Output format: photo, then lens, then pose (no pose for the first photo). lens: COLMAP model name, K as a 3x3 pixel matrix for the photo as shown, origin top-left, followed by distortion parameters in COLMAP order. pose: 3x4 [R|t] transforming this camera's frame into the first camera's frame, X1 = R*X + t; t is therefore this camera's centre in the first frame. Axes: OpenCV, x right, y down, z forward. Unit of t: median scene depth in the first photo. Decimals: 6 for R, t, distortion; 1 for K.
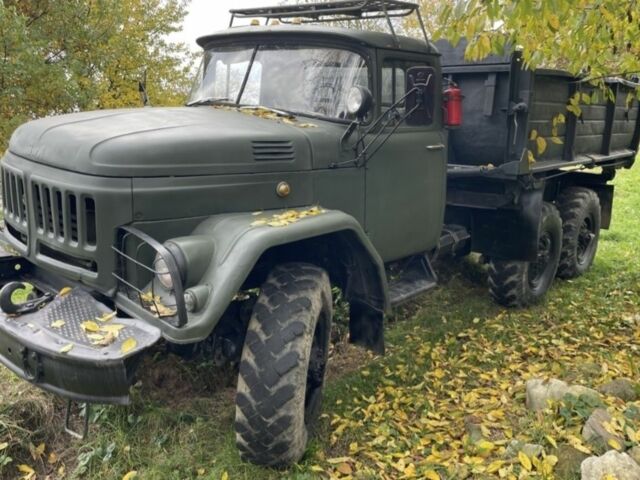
lens RADIAL K [[577.2, 0, 320.0], [0, 577.2, 240.0], [0, 0, 1]] dist [0.057781, -0.005910]
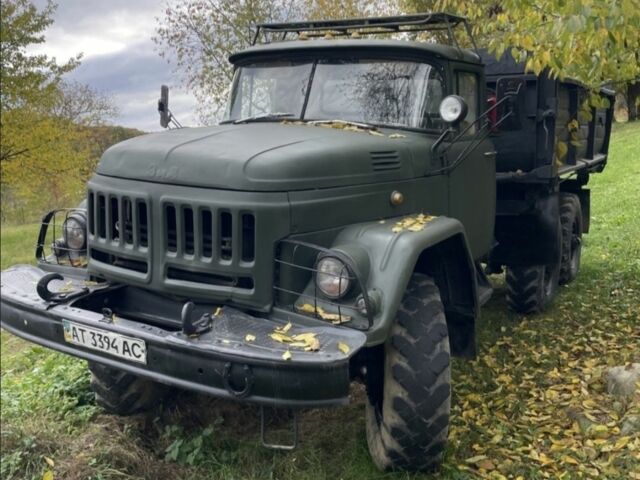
lens RADIAL K [[673.3, 0, 320.0], [0, 673.3, 240.0], [0, 0, 1]] dist [0.065719, -0.040878]
pose [[0.978067, -0.068154, 0.196824, -0.368321], [0.079338, 0.995618, -0.049499, 0.028771], [-0.192588, 0.064029, 0.979189, -0.112063]]
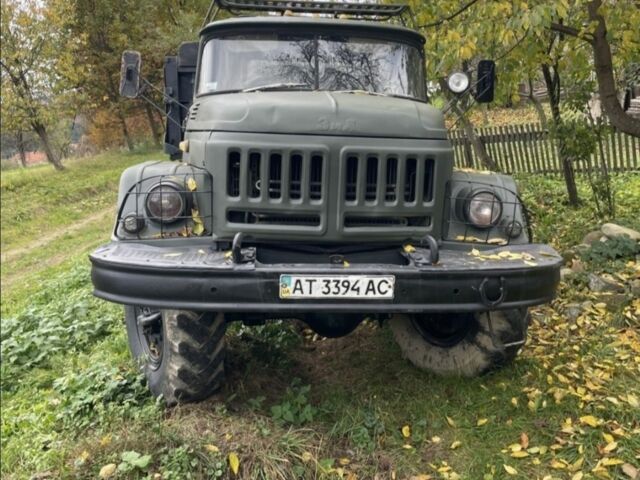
lens RADIAL K [[673.3, 0, 320.0], [0, 673.3, 240.0], [0, 0, 1]] dist [0.065719, -0.040878]
pose [[0.663810, -0.146165, 0.733480, -1.111598], [0.199654, 0.979758, 0.014554, 0.015759], [-0.720760, 0.136781, 0.679556, 0.206944]]
